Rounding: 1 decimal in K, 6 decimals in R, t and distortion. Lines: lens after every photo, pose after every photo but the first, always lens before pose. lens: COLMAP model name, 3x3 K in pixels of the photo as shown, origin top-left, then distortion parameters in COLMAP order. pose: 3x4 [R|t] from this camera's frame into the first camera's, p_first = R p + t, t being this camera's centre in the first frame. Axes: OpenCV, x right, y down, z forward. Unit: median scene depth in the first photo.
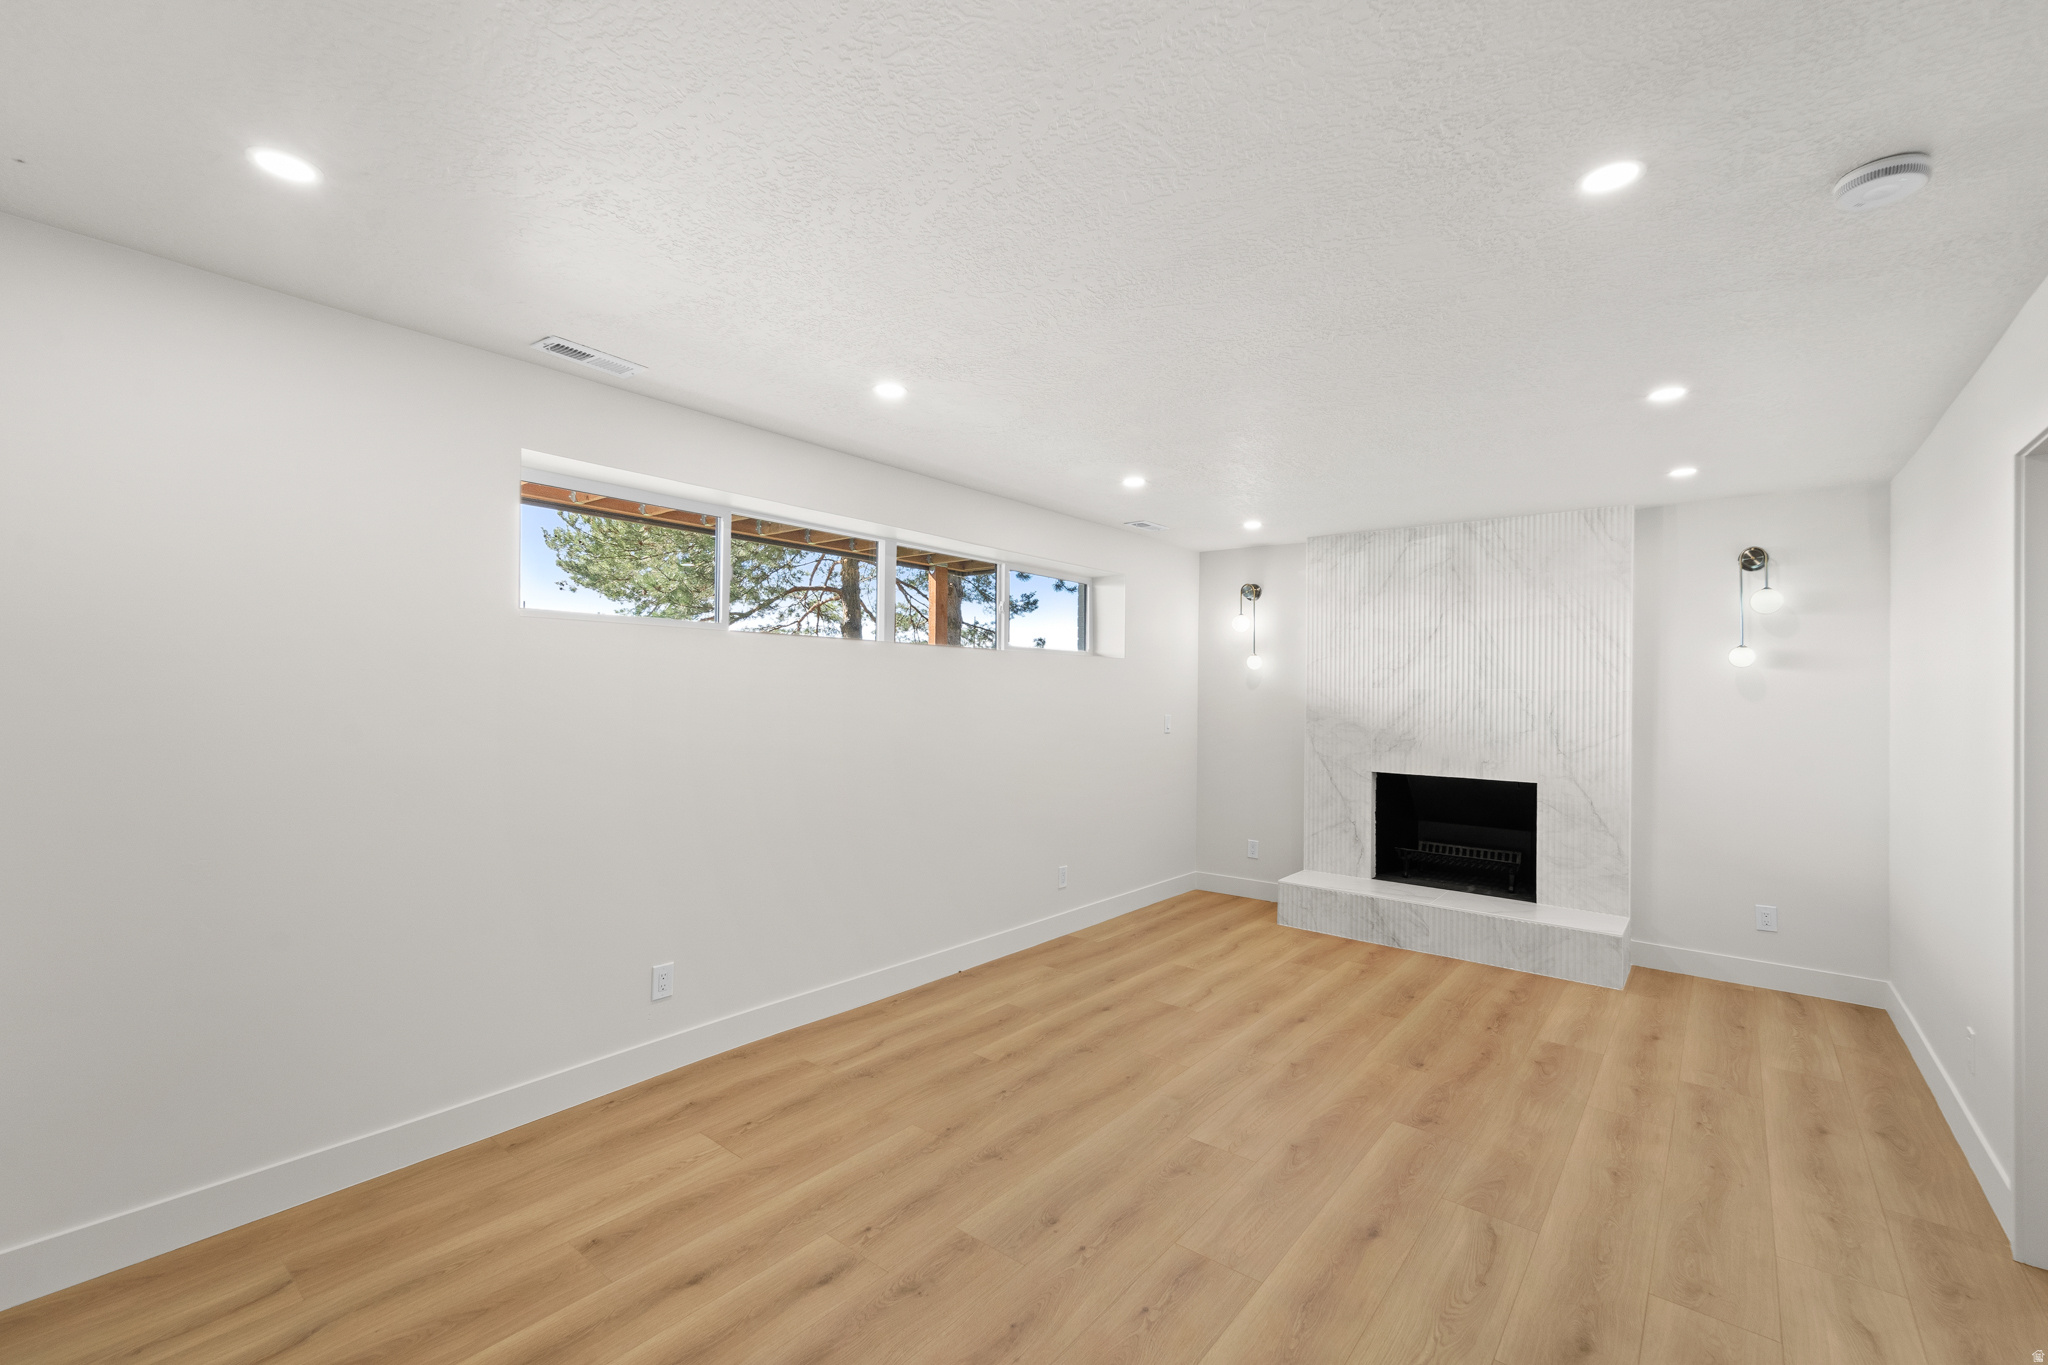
lens RADIAL K [[869.7, 0, 1024.0], [0, 869.7, 682.5], [0, 0, 1]] dist [-0.000703, -0.000313]
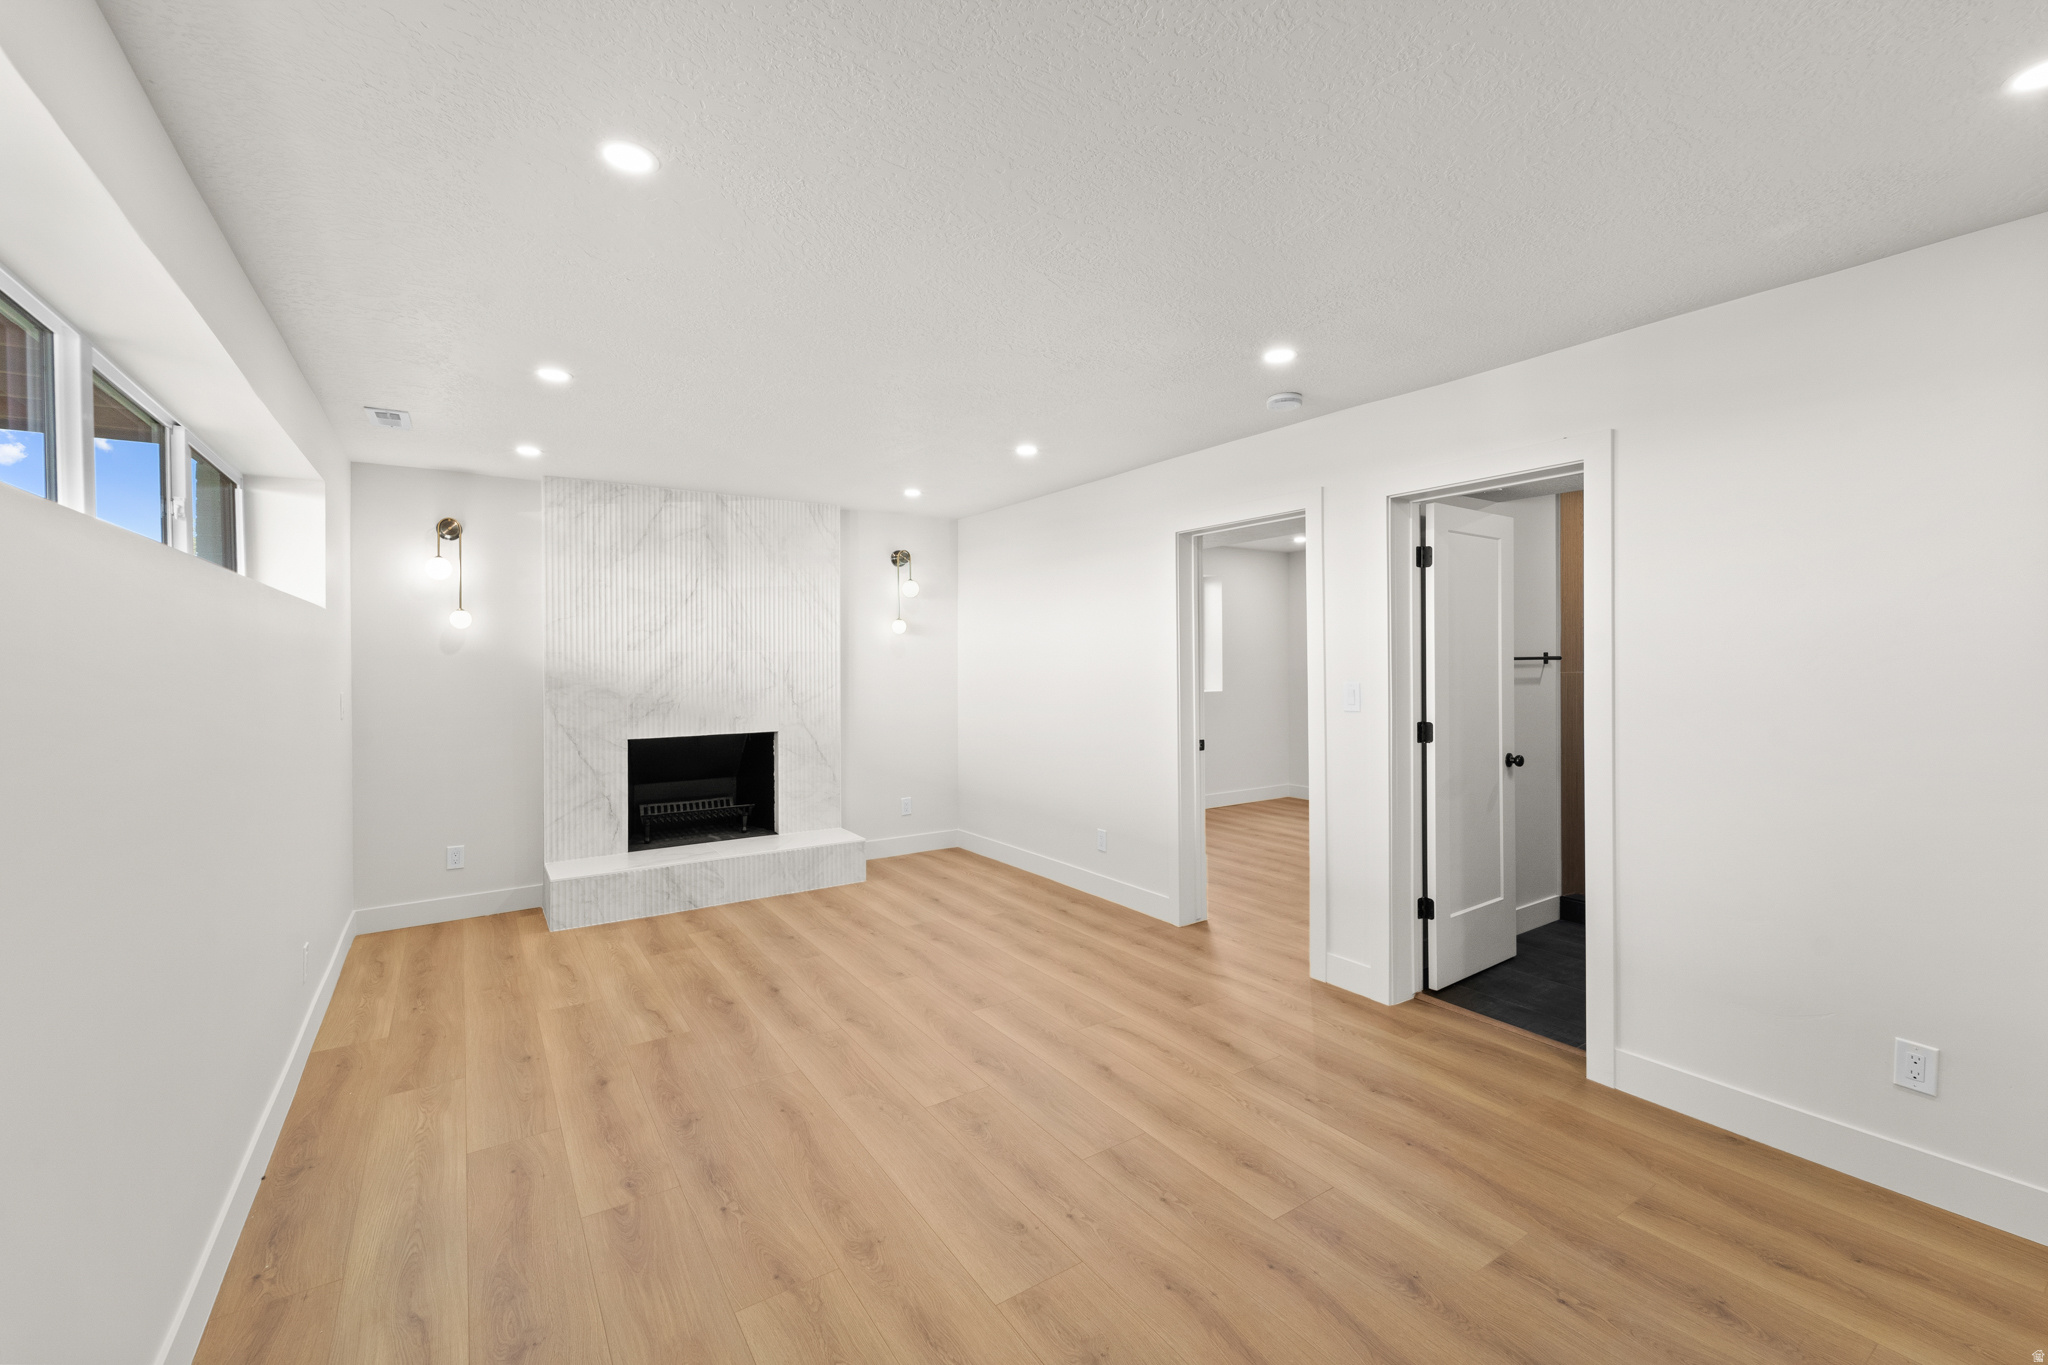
lens RADIAL K [[848.9, 0, 1024.4], [0, 848.9, 660.6], [0, 0, 1]] dist [0.002224, -0.003055]
pose [[0.289488, -0.019419, 0.956985, -0.418732], [0.002567, 0.999806, 0.019511, 0.000058], [-0.957178, -0.003192, 0.289482, 0.376459]]
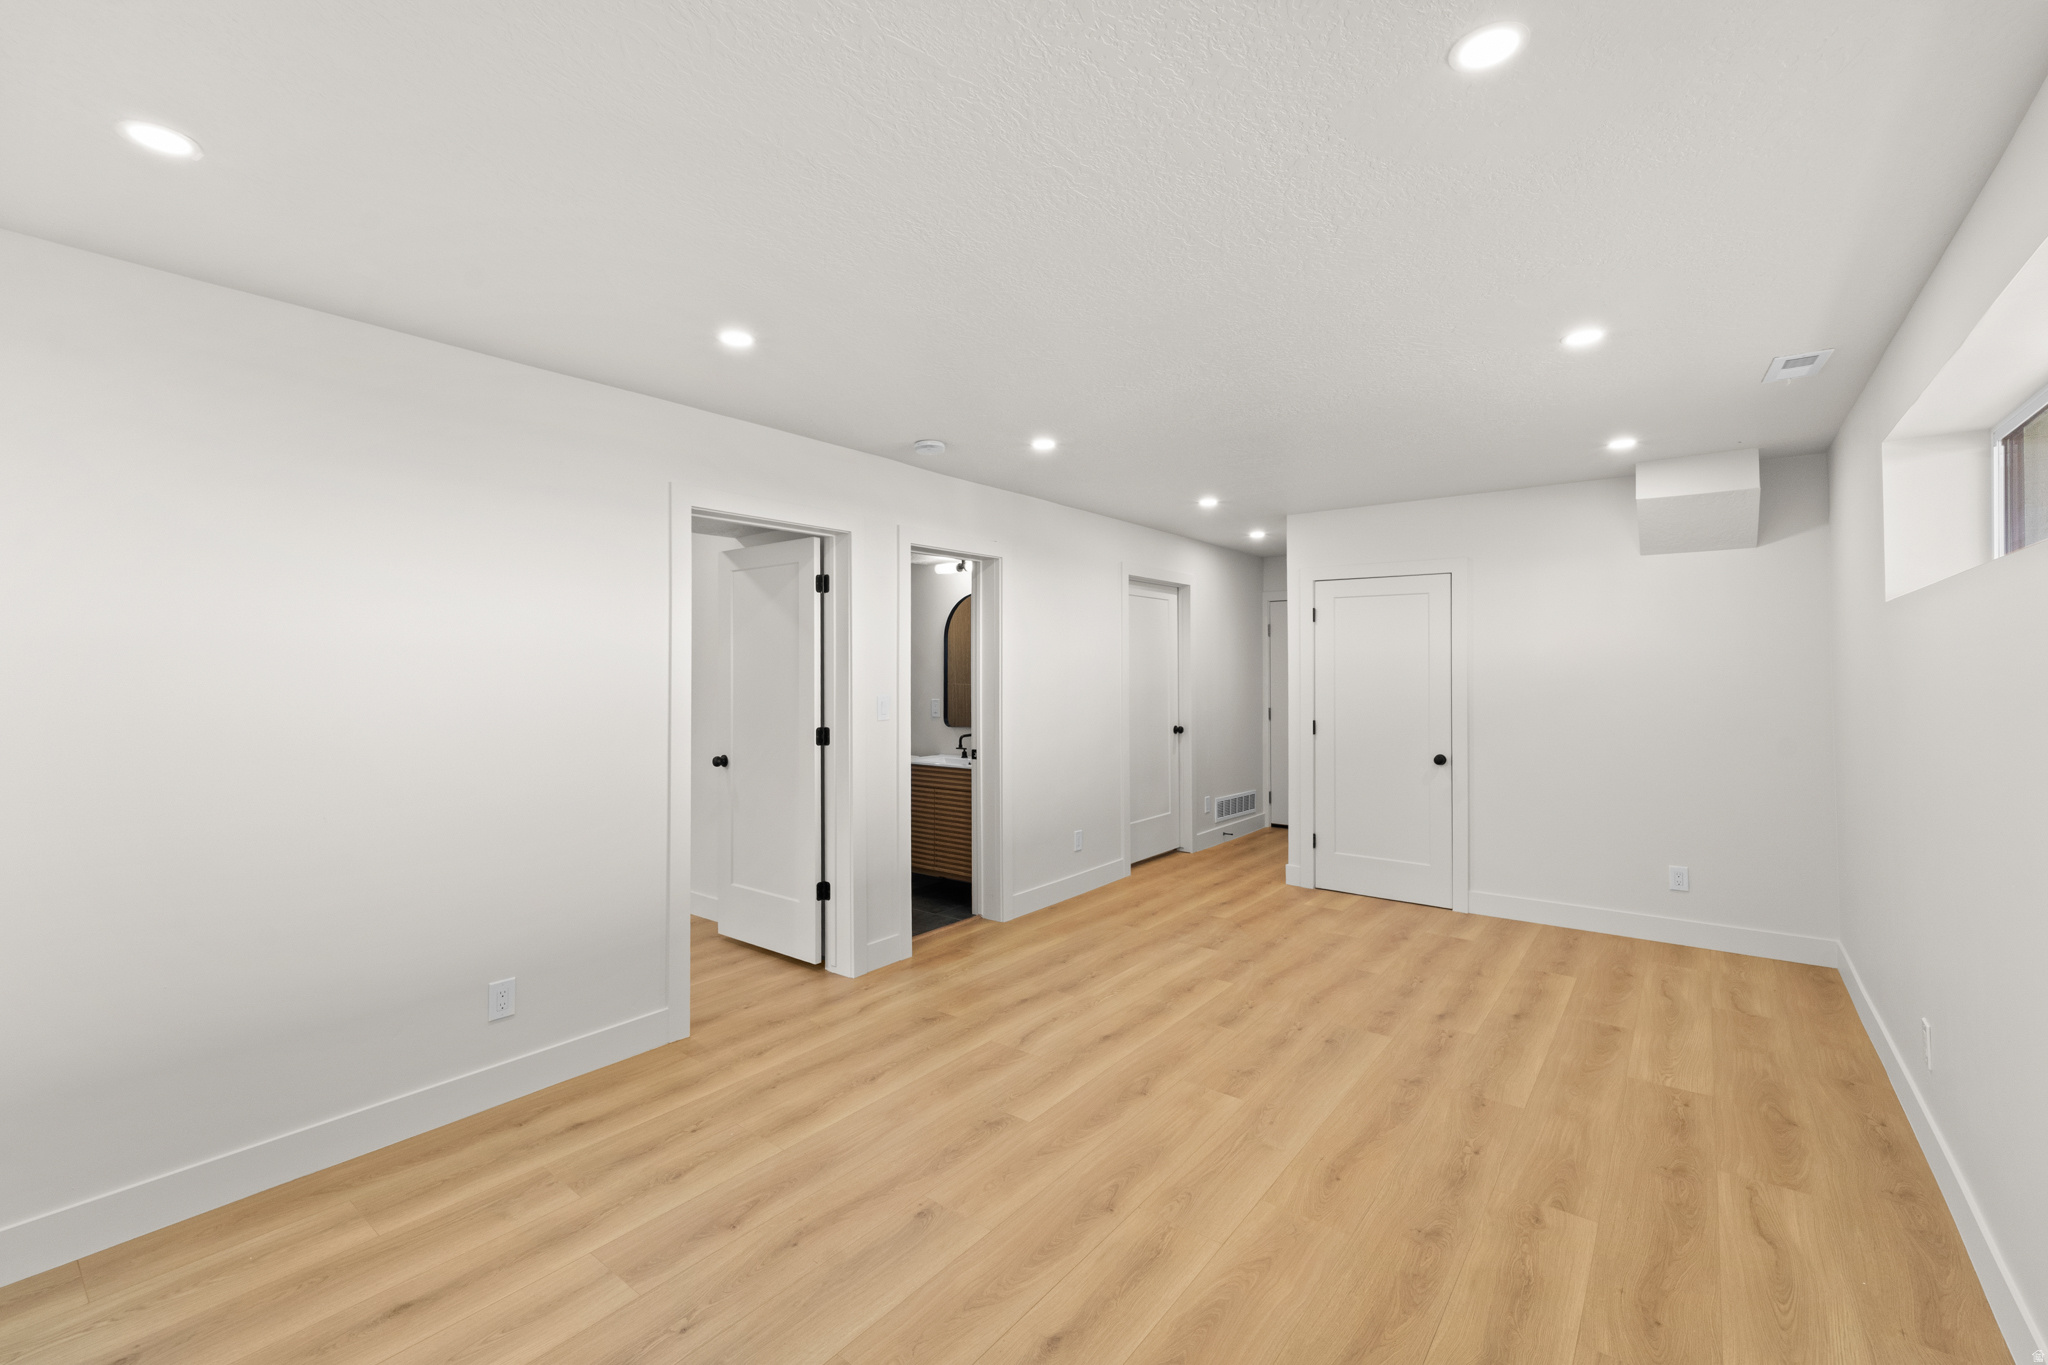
lens RADIAL K [[848.9, 0, 1024.4], [0, 848.9, 660.6], [0, 0, 1]] dist [0.002224, -0.003055]
pose [[-0.999749, -0.009710, -0.020207, 0.287849], [-0.009242, 0.999690, -0.023107, 0.018505], [0.020425, -0.022914, -0.999529, 1.221284]]
